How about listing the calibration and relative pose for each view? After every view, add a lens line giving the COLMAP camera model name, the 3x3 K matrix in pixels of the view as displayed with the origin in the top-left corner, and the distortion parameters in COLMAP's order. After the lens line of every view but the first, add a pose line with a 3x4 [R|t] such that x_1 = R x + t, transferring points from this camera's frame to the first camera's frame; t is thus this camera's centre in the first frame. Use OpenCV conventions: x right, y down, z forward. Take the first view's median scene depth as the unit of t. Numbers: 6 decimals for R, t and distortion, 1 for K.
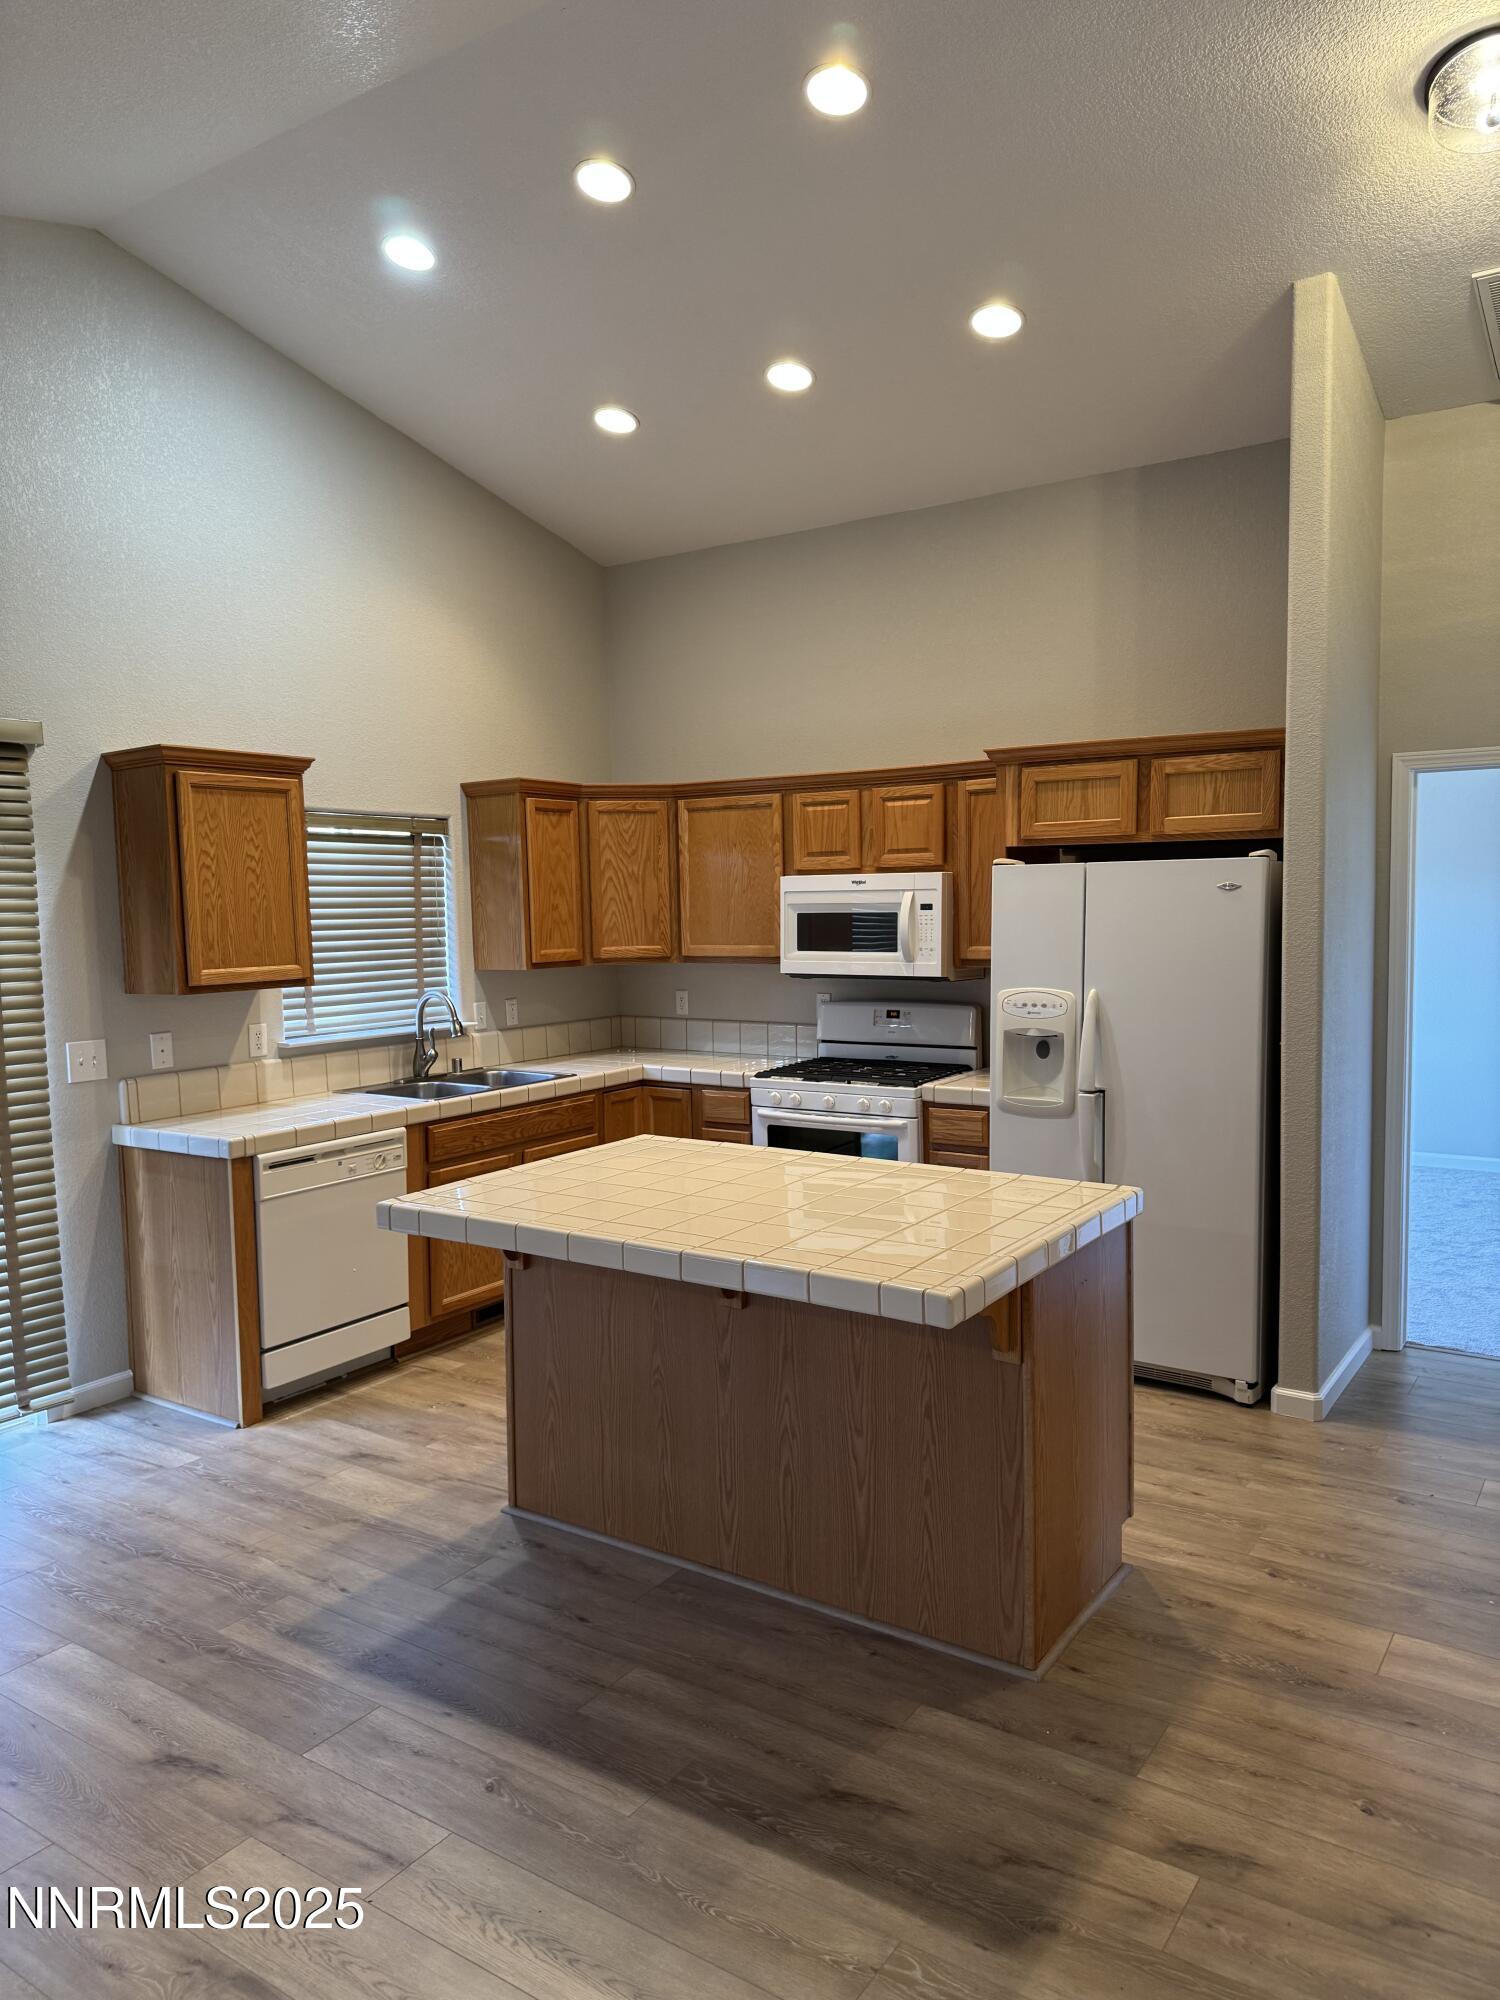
lens RADIAL K [[1396.1, 0, 750.0], [0, 1396.1, 1000.0], [0, 0, 1]] dist [0.010269, -0.005350]
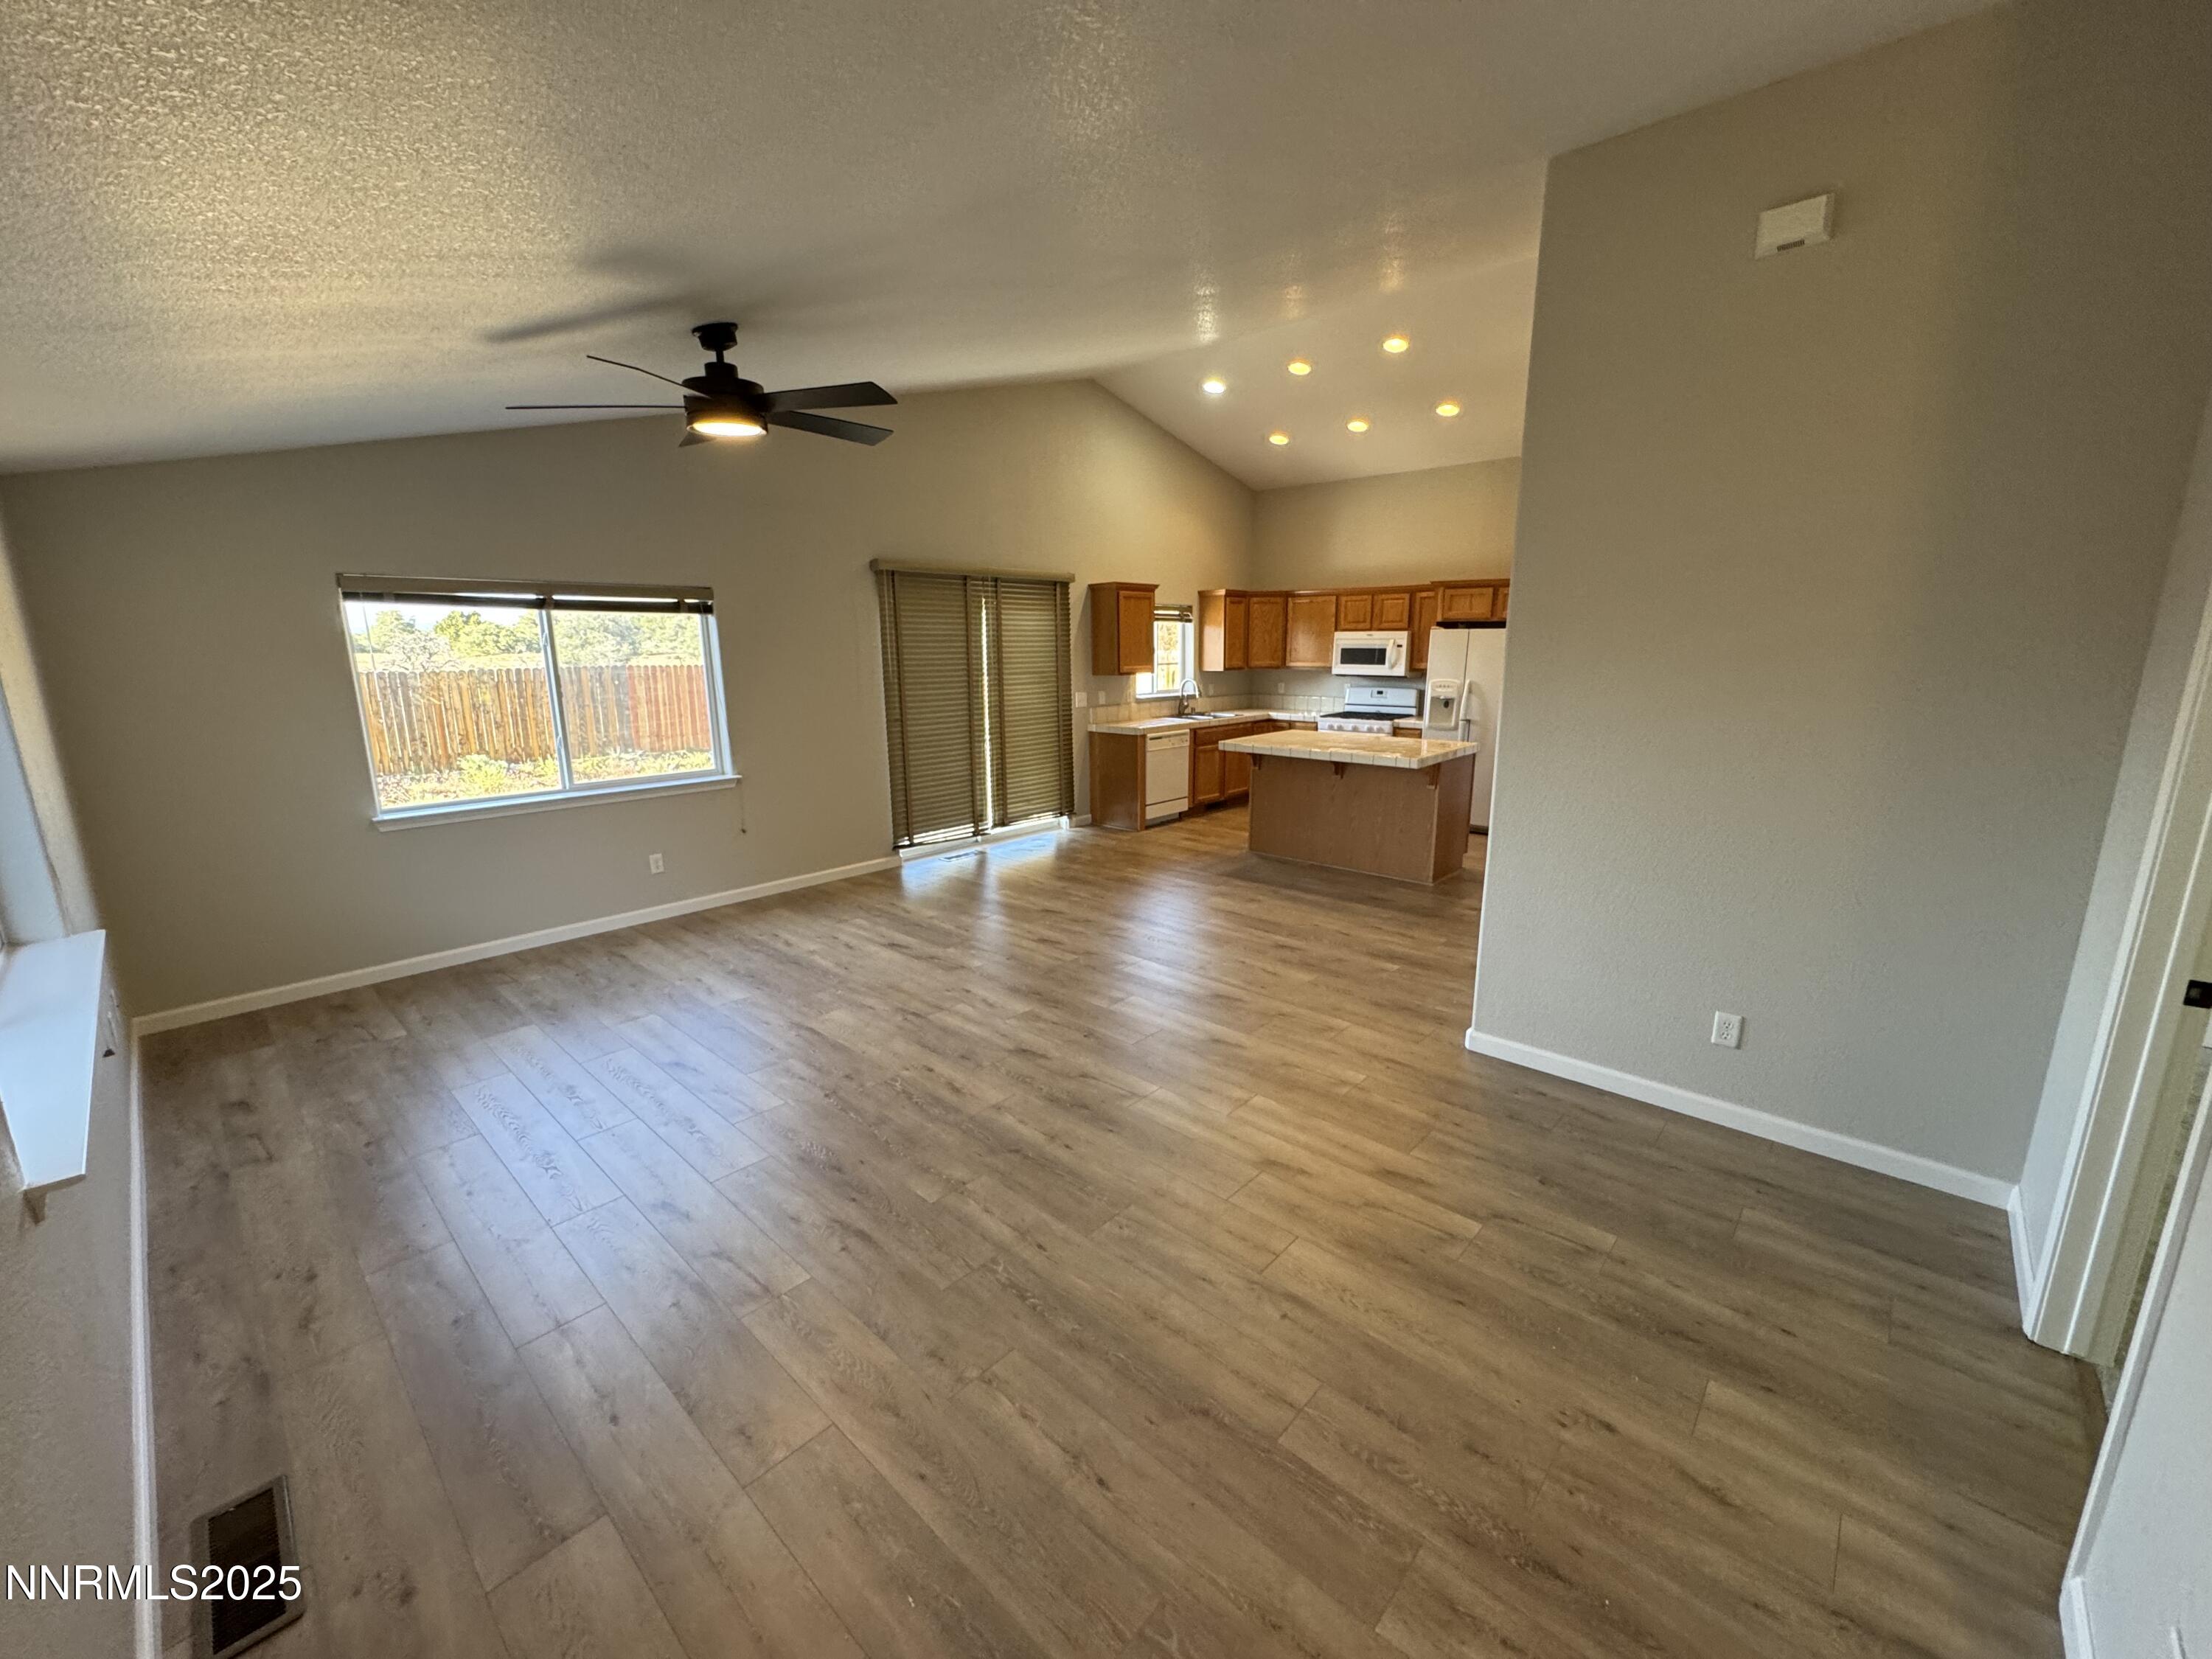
lens RADIAL K [[885.4, 0, 1107.4], [0, 885.4, 822.1], [0, 0, 1]] dist [-0.000366, 0.000385]
pose [[0.988586, 0.040116, -0.145216, -0.147308], [-0.021158, 0.991312, 0.129818, 0.049943], [0.149163, -0.125264, 0.980846, -0.651879]]
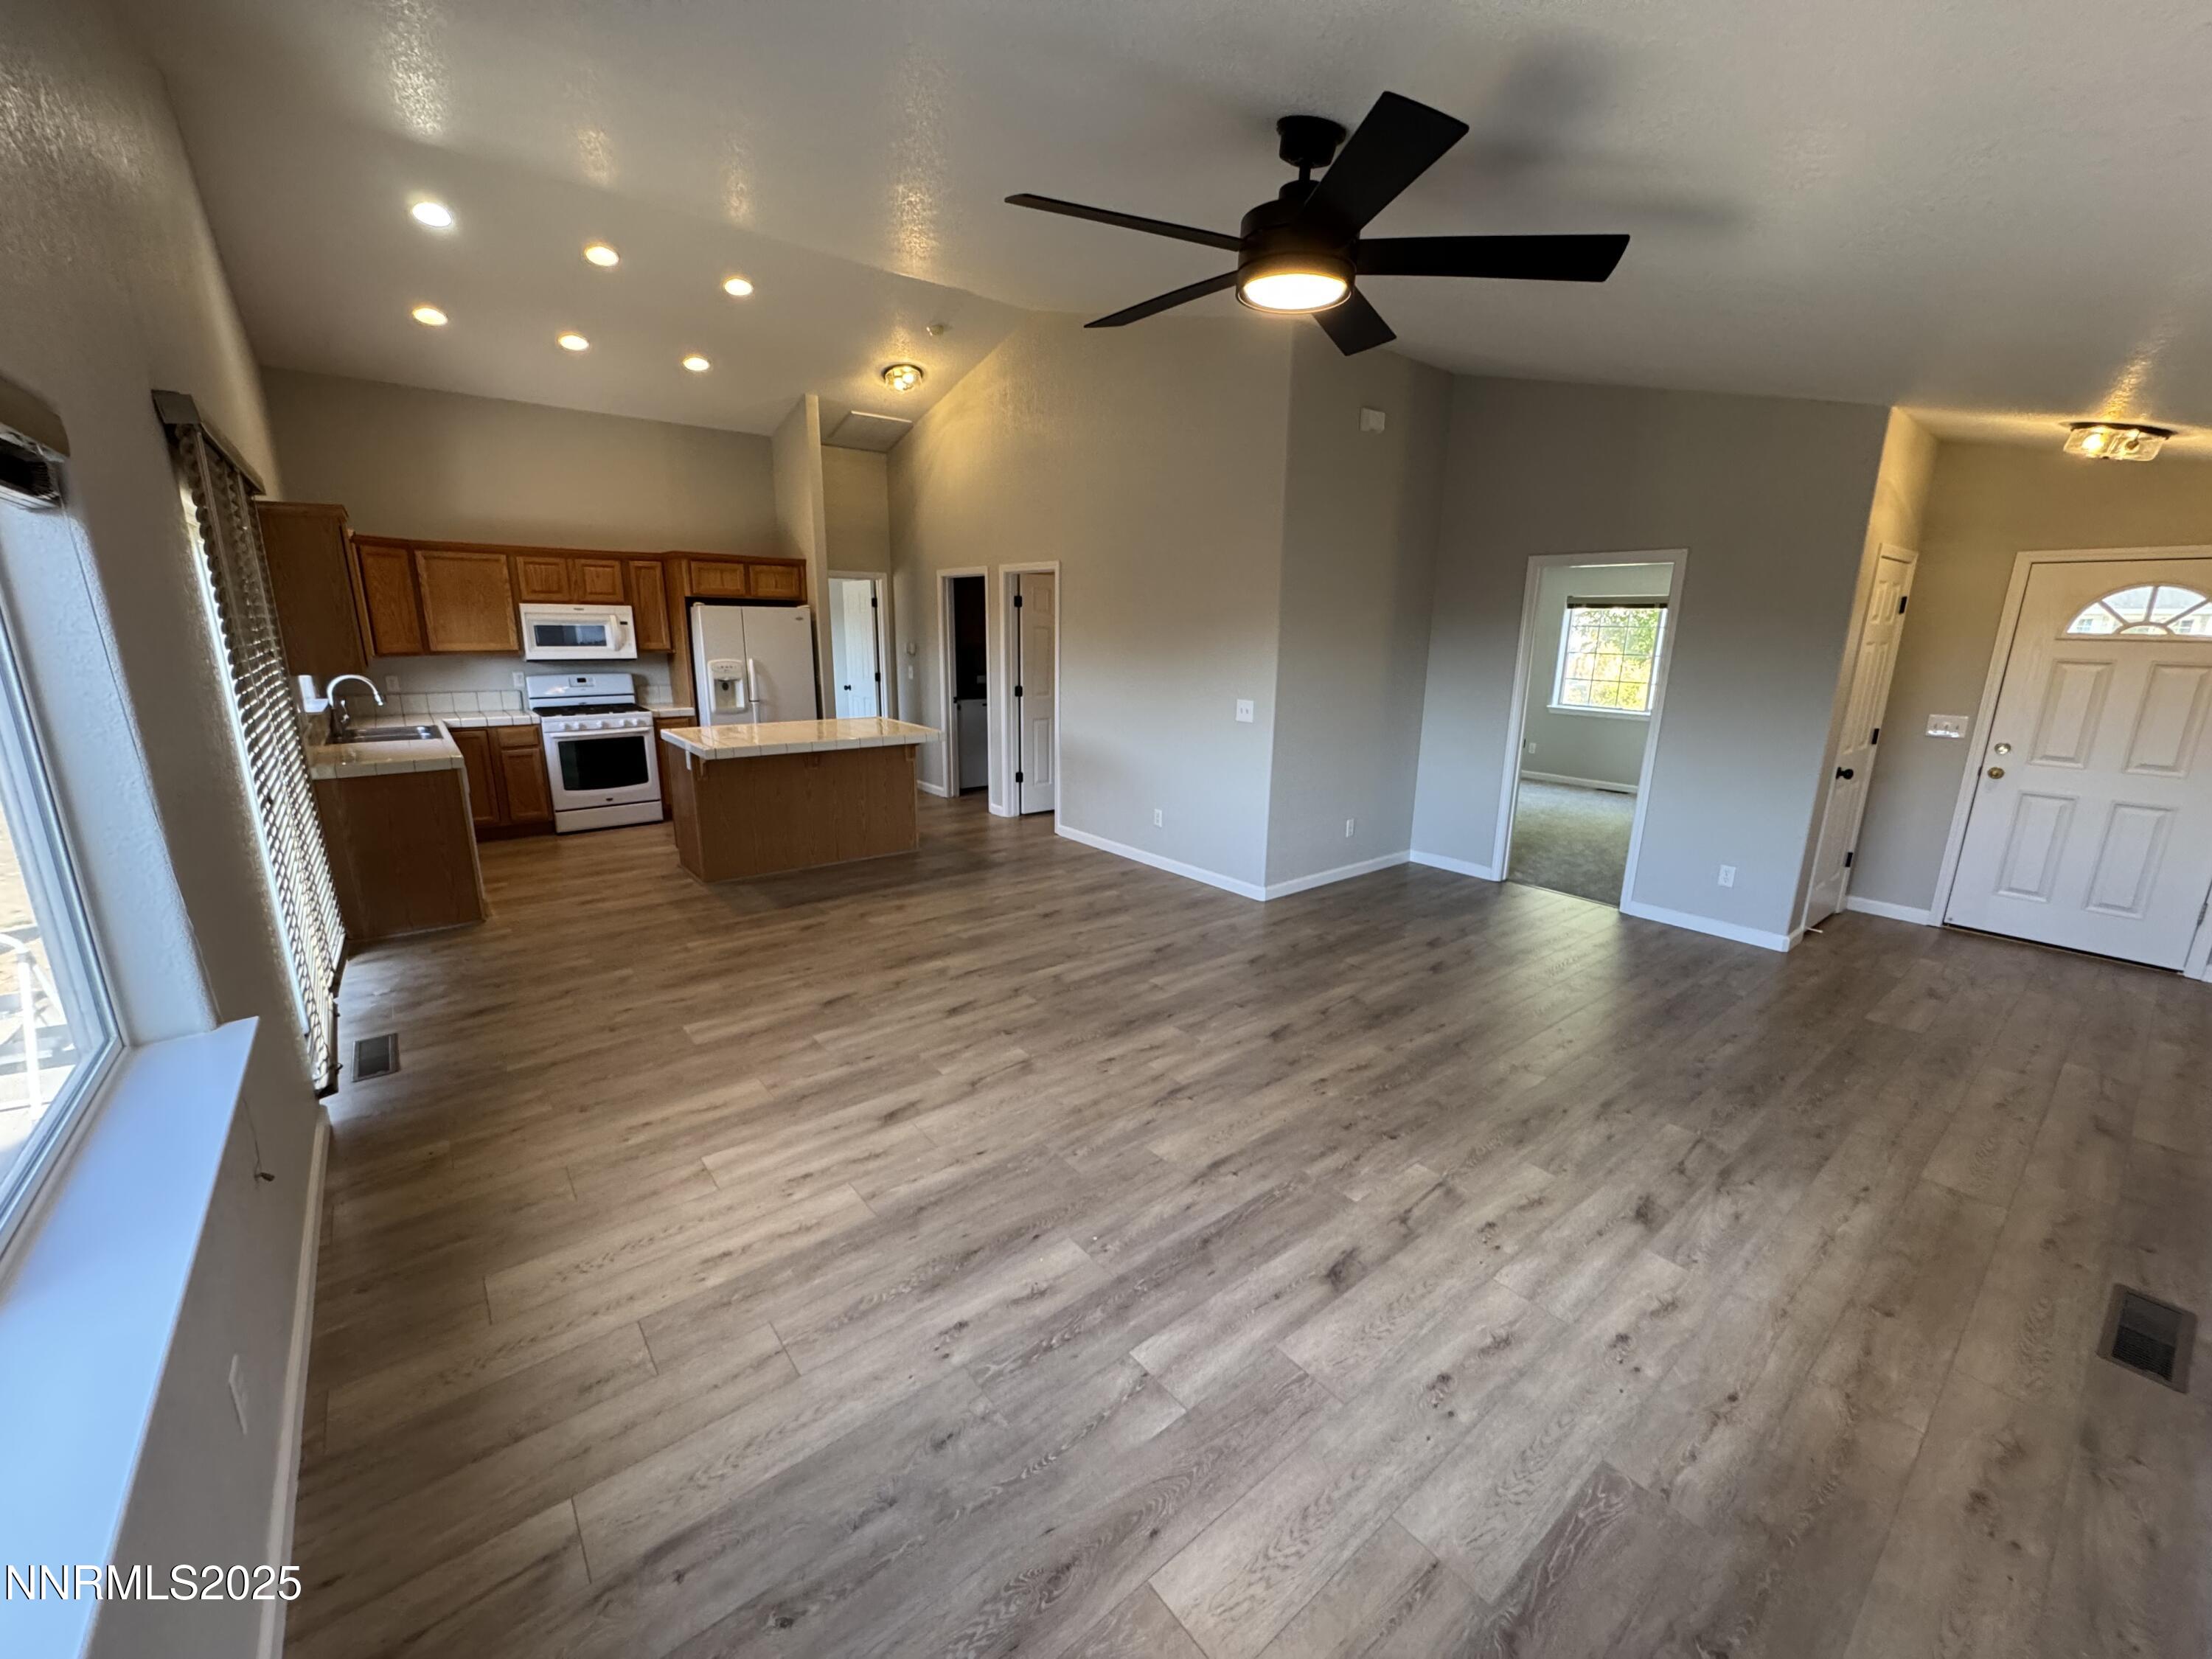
lens RADIAL K [[885.4, 0, 1107.4], [0, 885.4, 822.1], [0, 0, 1]] dist [-0.000366, 0.000385]
pose [[0.294372, -0.192147, 0.936176, -0.996951], [0.053471, 0.981357, 0.184606, 0.018864], [-0.954194, -0.004284, 0.299158, -0.061830]]
